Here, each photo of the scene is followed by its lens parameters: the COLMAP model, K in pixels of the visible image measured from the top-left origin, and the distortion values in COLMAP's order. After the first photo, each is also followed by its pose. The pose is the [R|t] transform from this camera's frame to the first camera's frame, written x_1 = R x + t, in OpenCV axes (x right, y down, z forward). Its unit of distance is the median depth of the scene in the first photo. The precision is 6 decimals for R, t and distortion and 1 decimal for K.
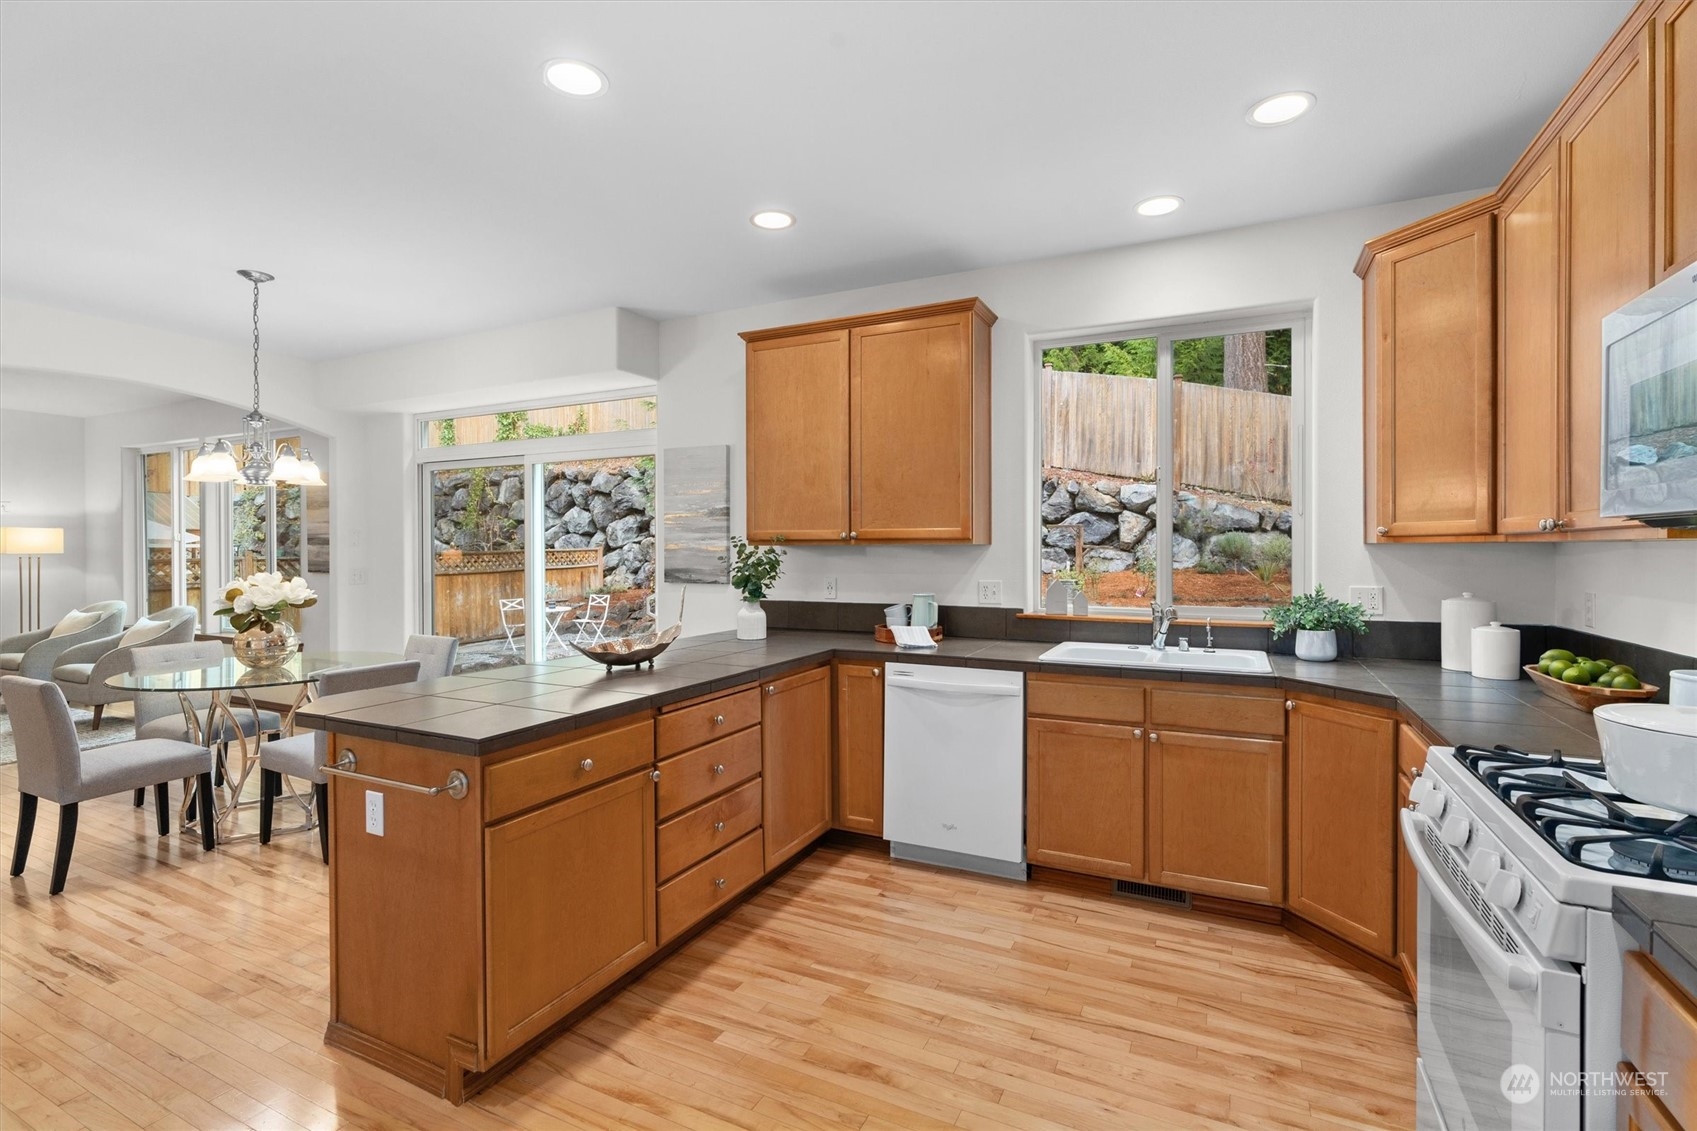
lens RADIAL K [[774.7, 0, 851.0], [0, 774.7, 553.9], [0, 0, 1]] dist [-0.011613, 0.004434]
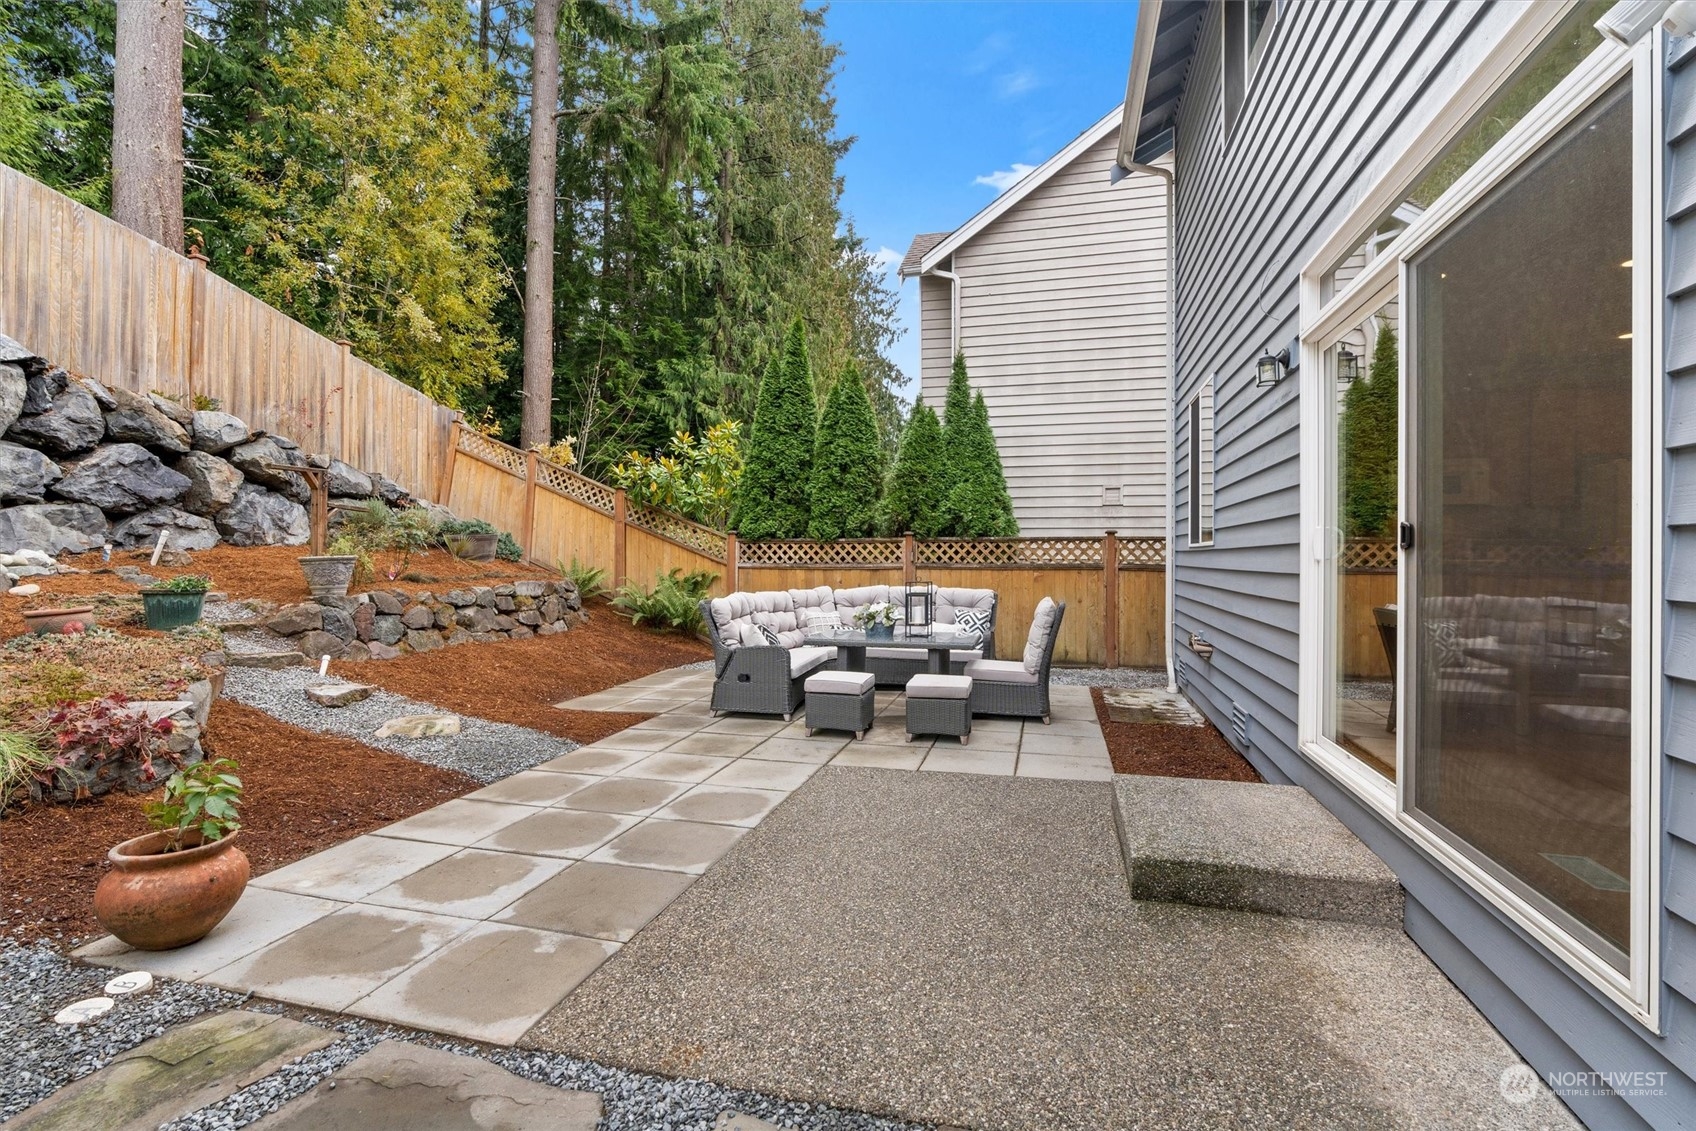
lens RADIAL K [[774.3, 0, 844.5], [0, 774.3, 560.8], [0, 0, 1]] dist [-0.011613, 0.004434]
pose [[-0.192810, -0.006924, 0.981212, -0.641364], [0.006129, 0.999947, 0.008261, 0.054607], [-0.981217, 0.007607, -0.192757, 1.125392]]
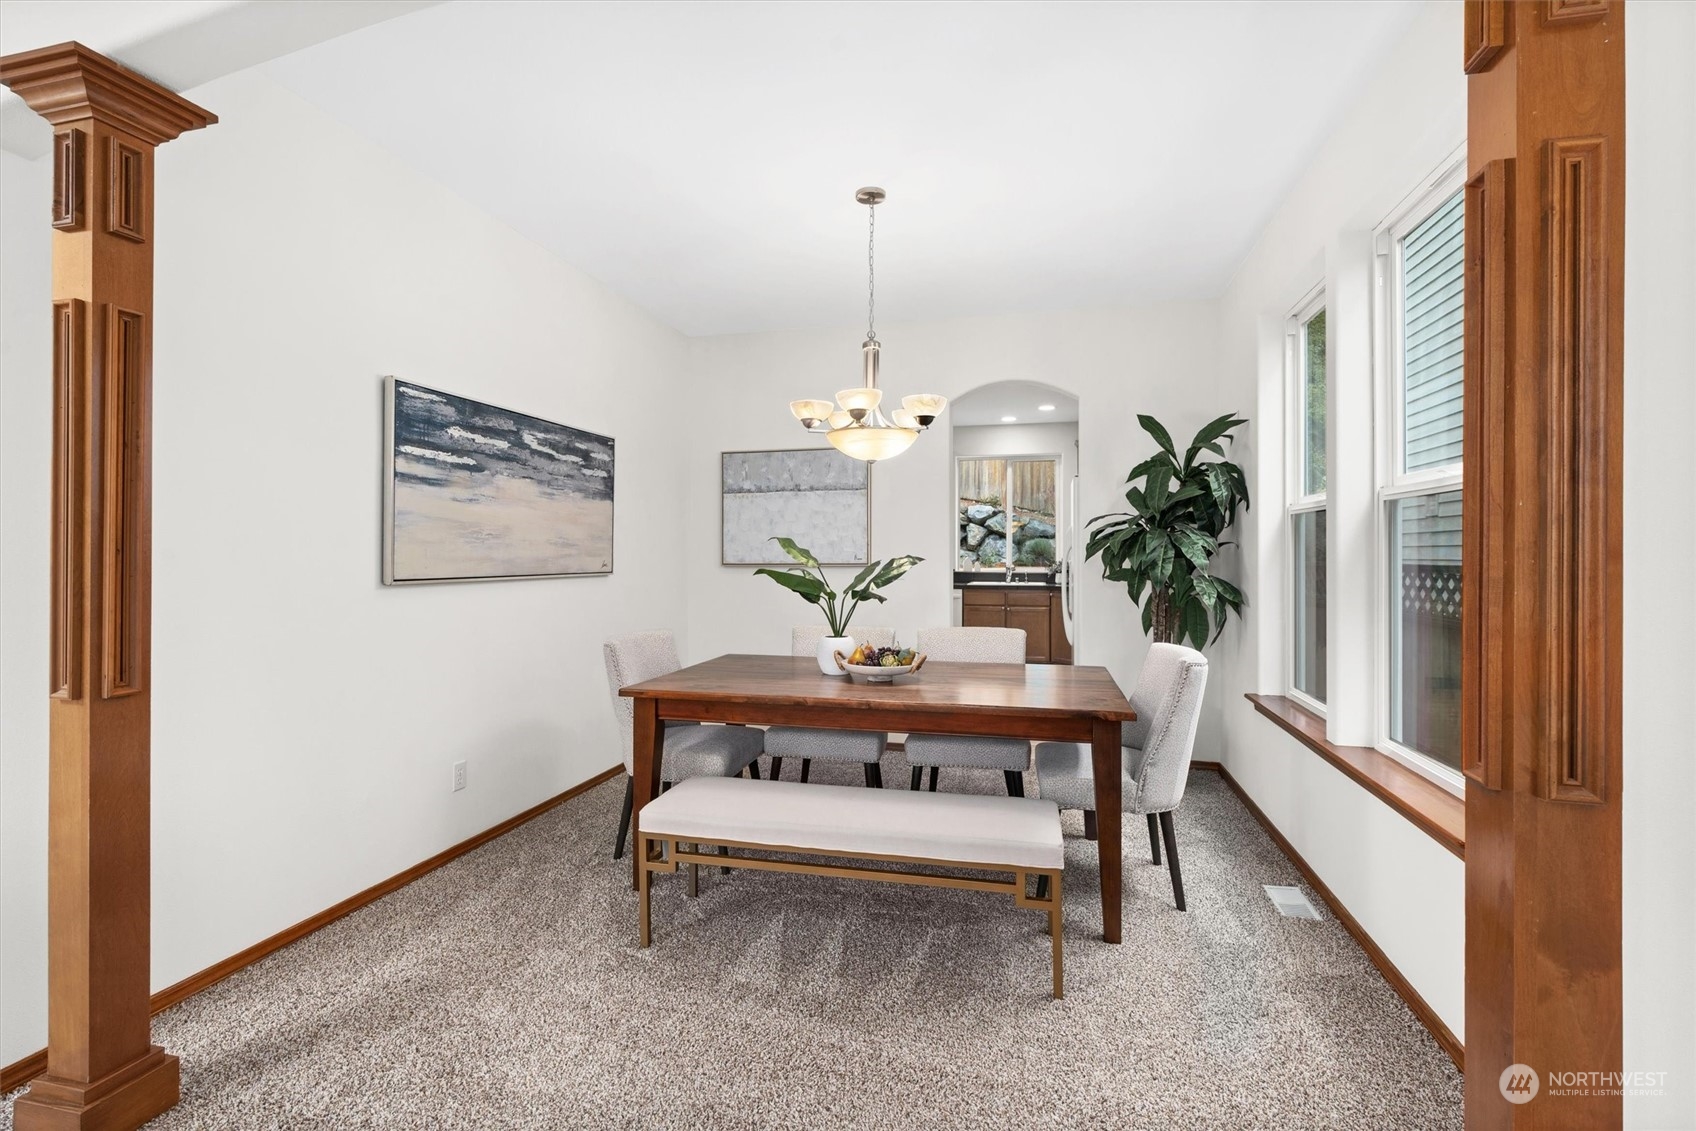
lens RADIAL K [[774.3, 0, 845.4], [0, 774.3, 553.2], [0, 0, 1]] dist [-0.011613, 0.004434]
pose [[0.978520, 0.001101, 0.206147, -0.328740], [0.000489, 0.999971, -0.007661, 0.020461], [-0.206149, 0.007597, 0.978491, -0.699749]]
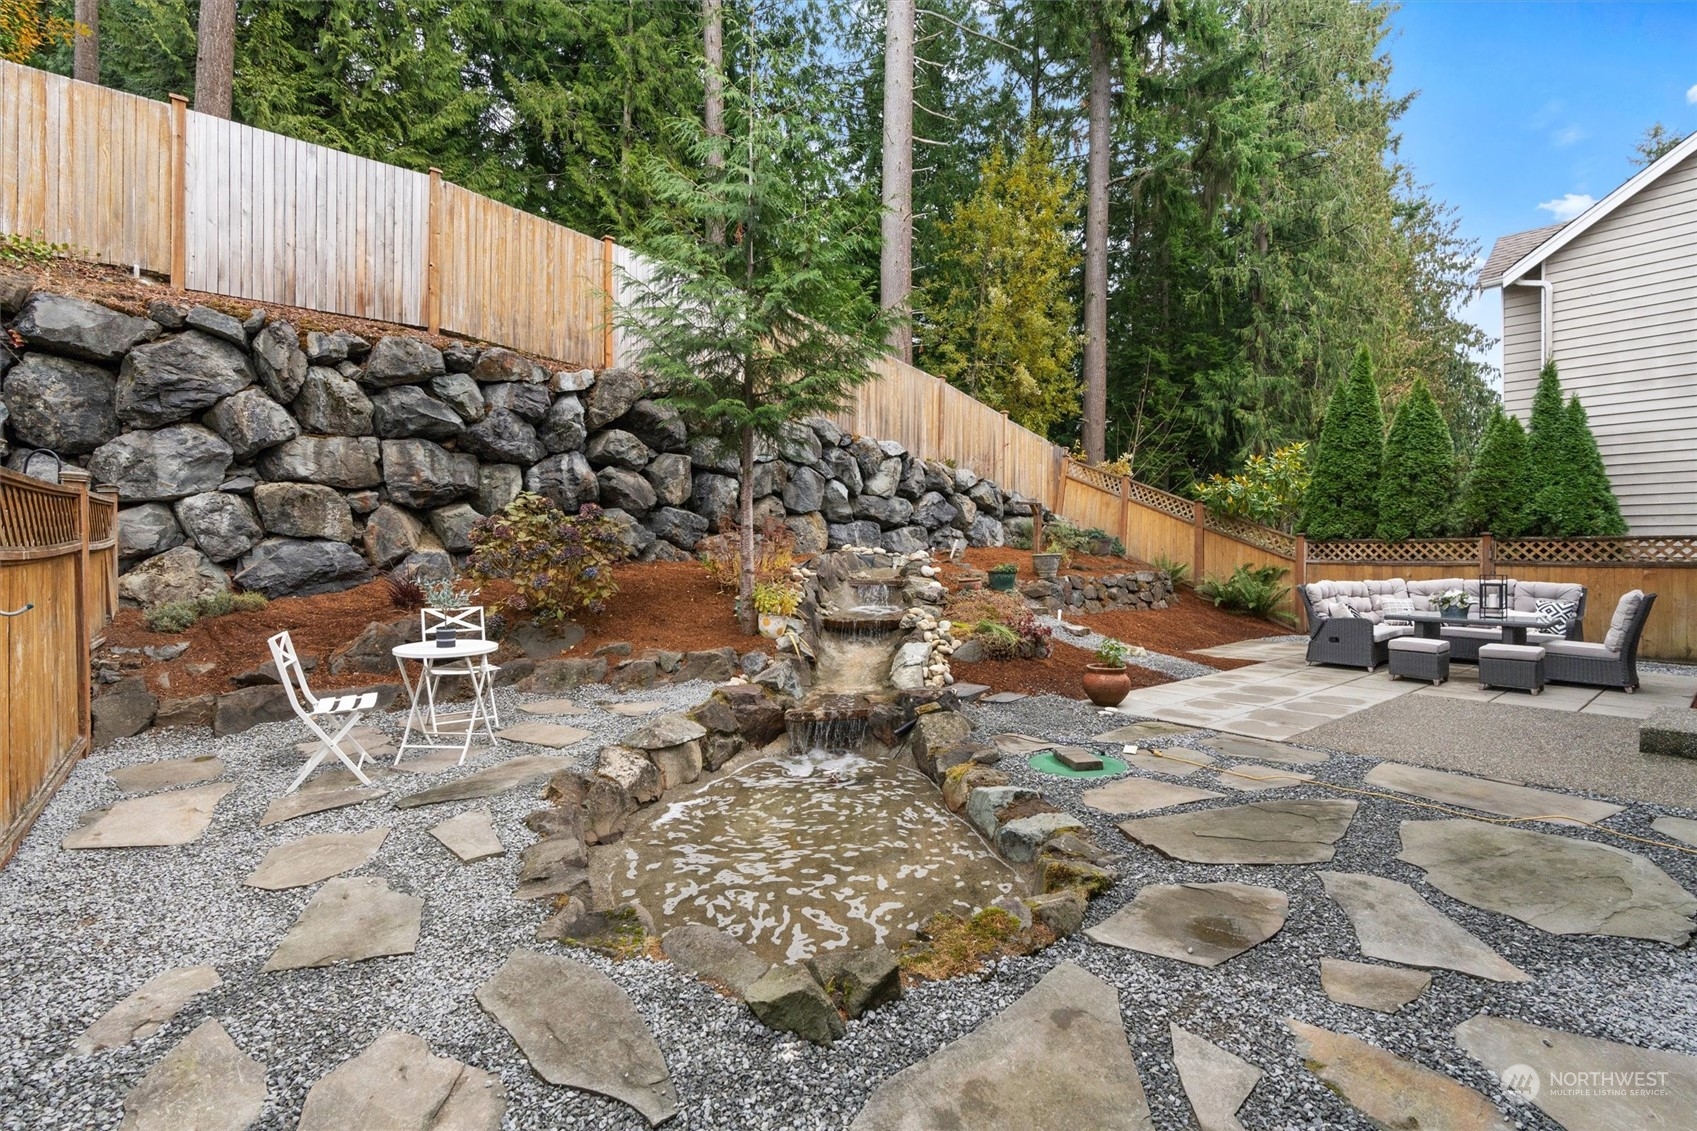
lens RADIAL K [[774.7, 0, 841.5], [0, 774.7, 553.5], [0, 0, 1]] dist [-0.011613, 0.004434]
pose [[0.415756, -0.002025, 0.909474, -1.266665], [0.005444, 0.999985, -0.000262, 0.050359], [-0.909460, 0.005060, 0.415761, 1.284228]]
